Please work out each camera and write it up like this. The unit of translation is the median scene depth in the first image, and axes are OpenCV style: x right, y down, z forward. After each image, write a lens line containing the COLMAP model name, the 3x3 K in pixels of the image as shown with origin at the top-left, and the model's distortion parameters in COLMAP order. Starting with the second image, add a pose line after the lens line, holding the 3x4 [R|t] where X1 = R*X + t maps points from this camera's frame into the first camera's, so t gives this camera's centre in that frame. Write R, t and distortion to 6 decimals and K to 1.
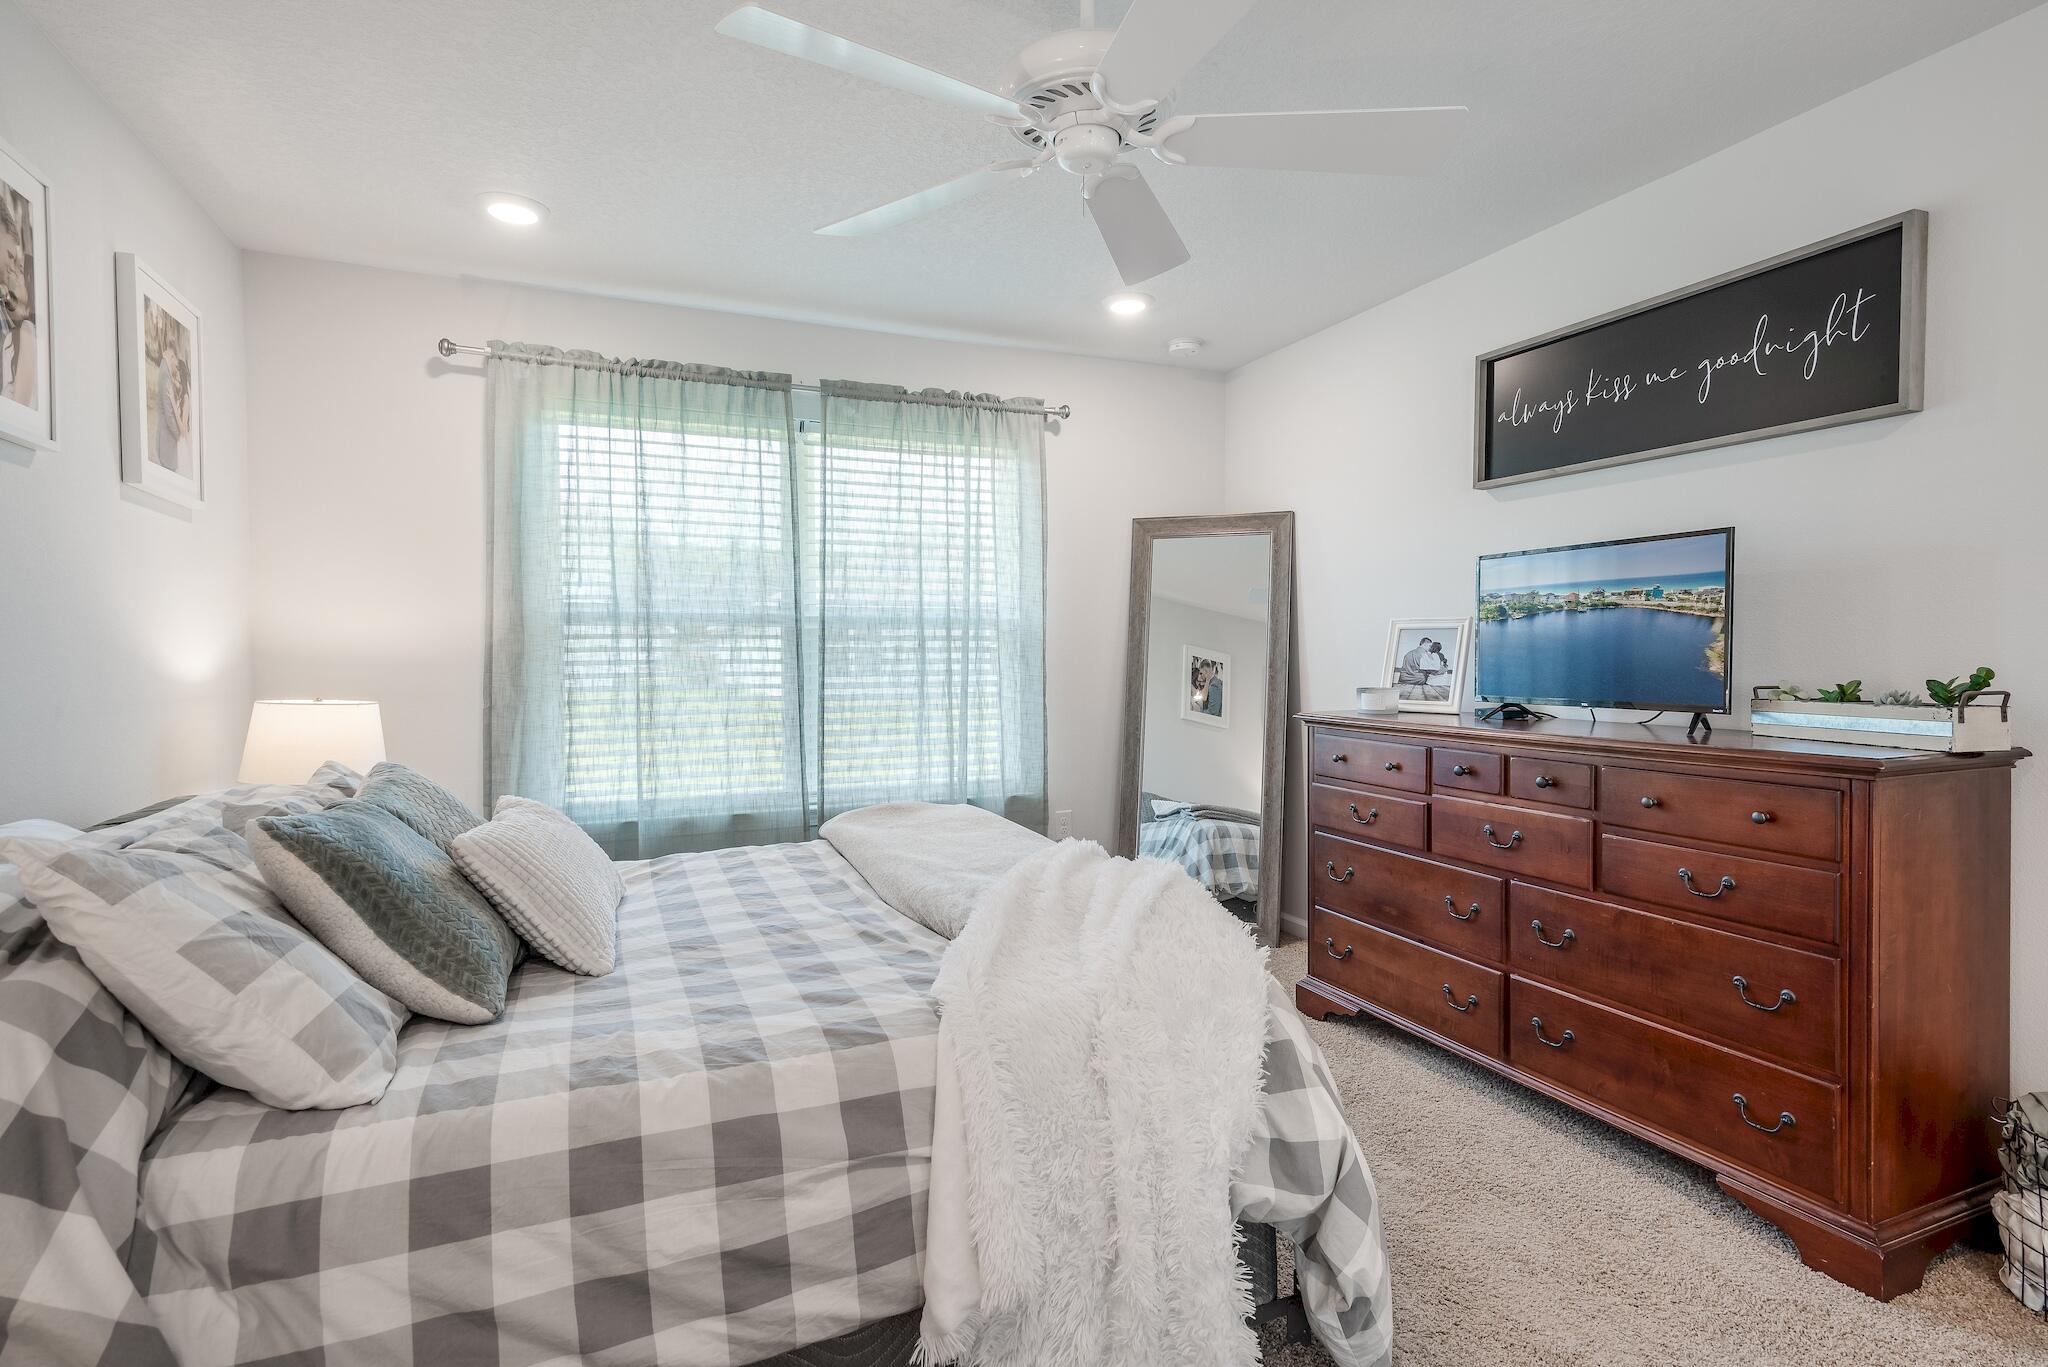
lens RADIAL K [[1001.5, 0, 1037.8], [0, 1001.5, 649.0], [0, 0, 1]] dist [0.013050, -0.000217]
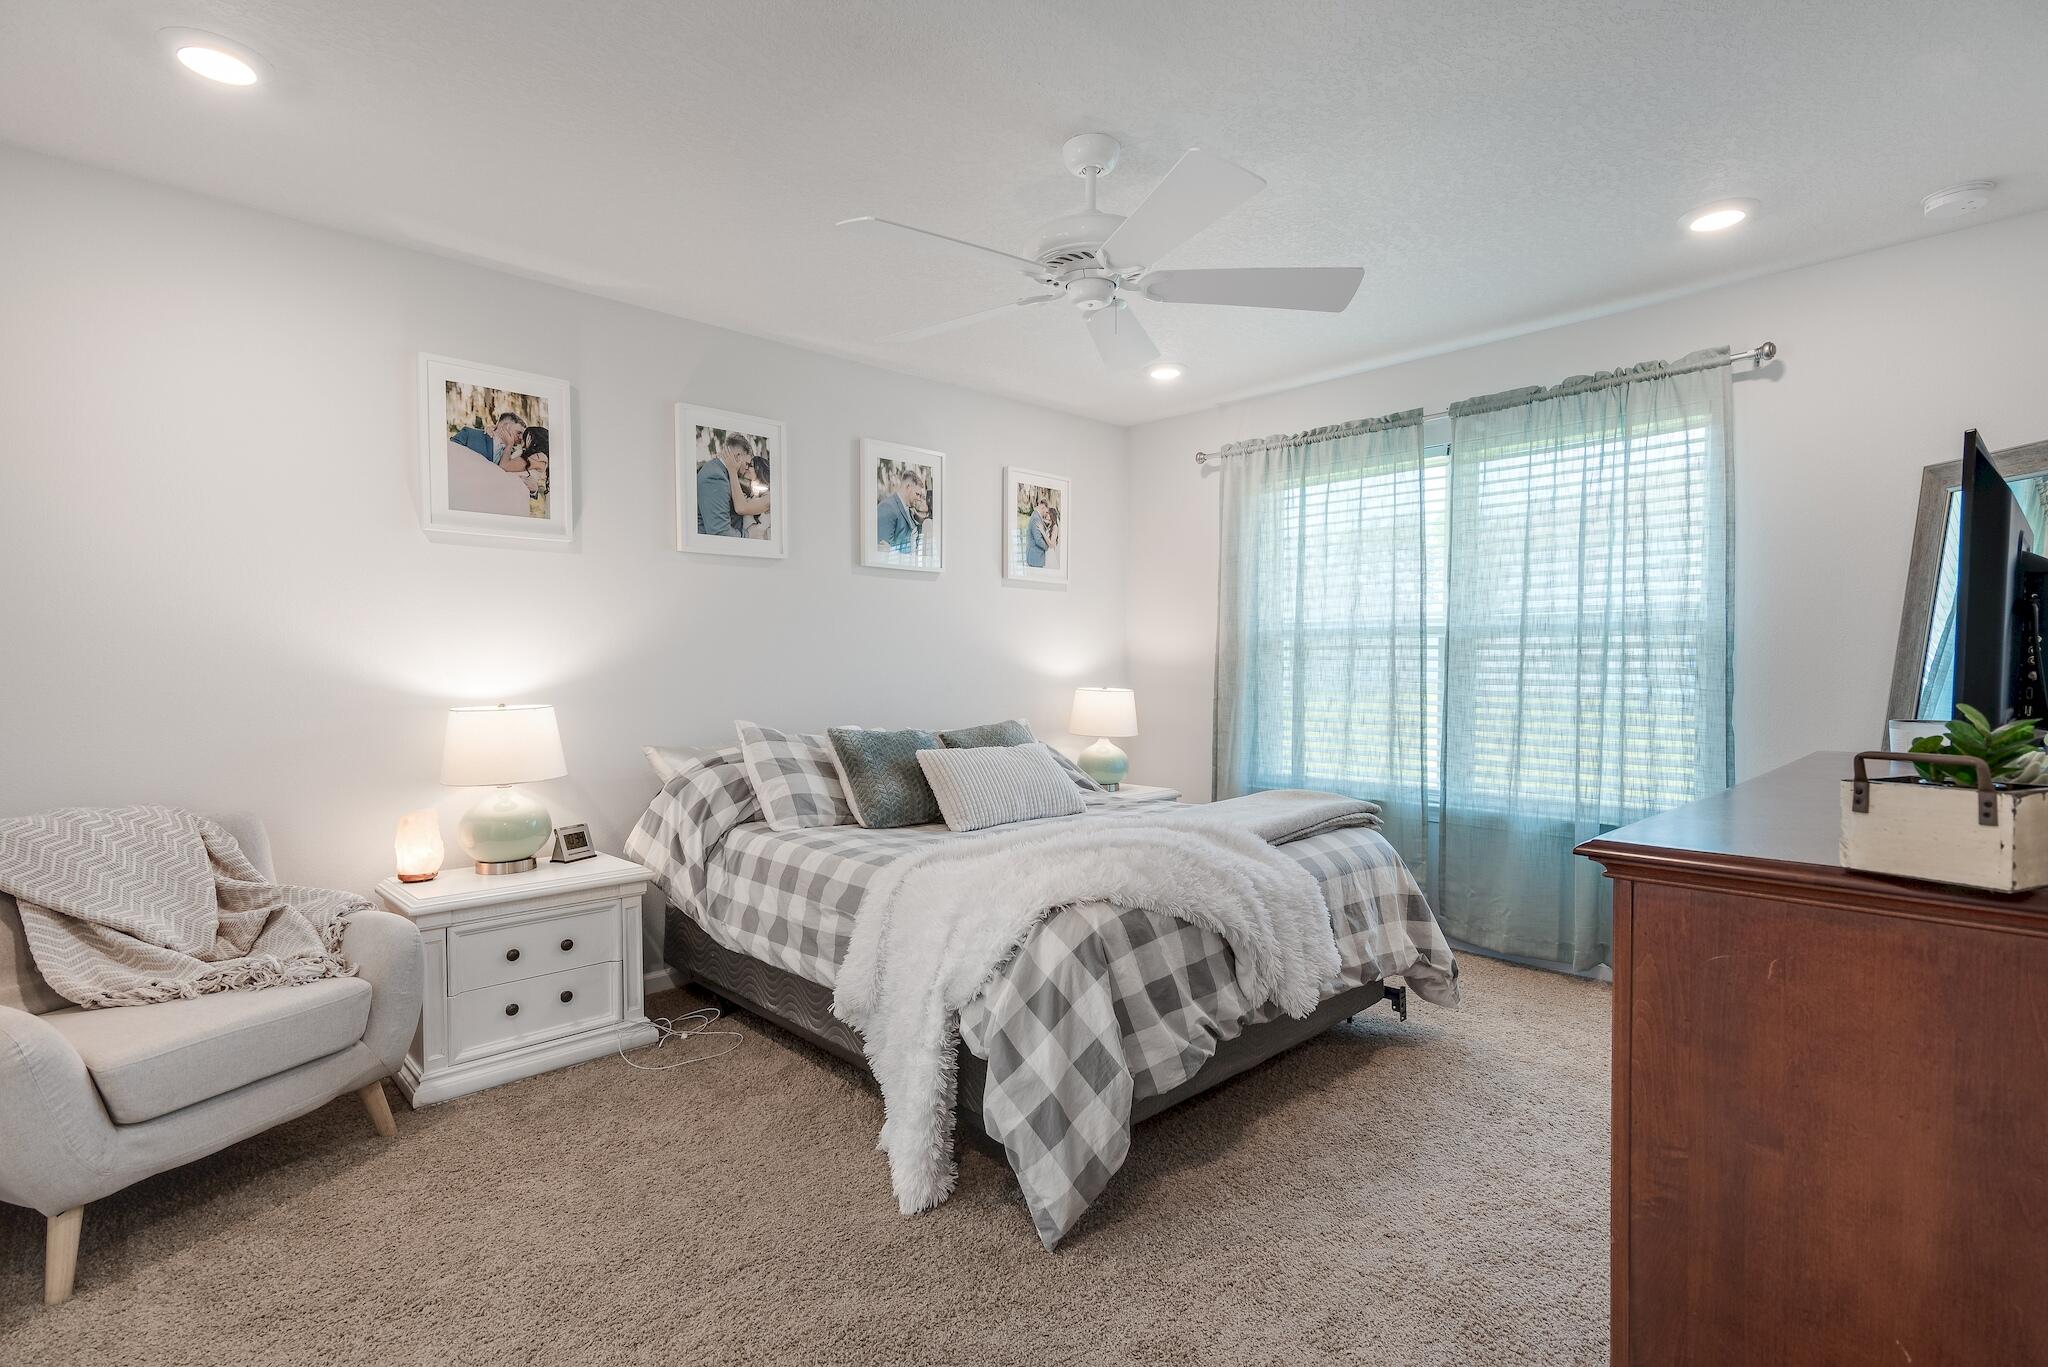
lens RADIAL K [[1001.5, 0, 1037.8], [0, 1001.5, 649.0], [0, 0, 1]] dist [0.013050, -0.000217]
pose [[0.337685, -0.008582, -0.941220, 0.652607], [0.004908, 0.999961, -0.007357, -0.003726], [0.941246, -0.002135, 0.337714, 0.236578]]
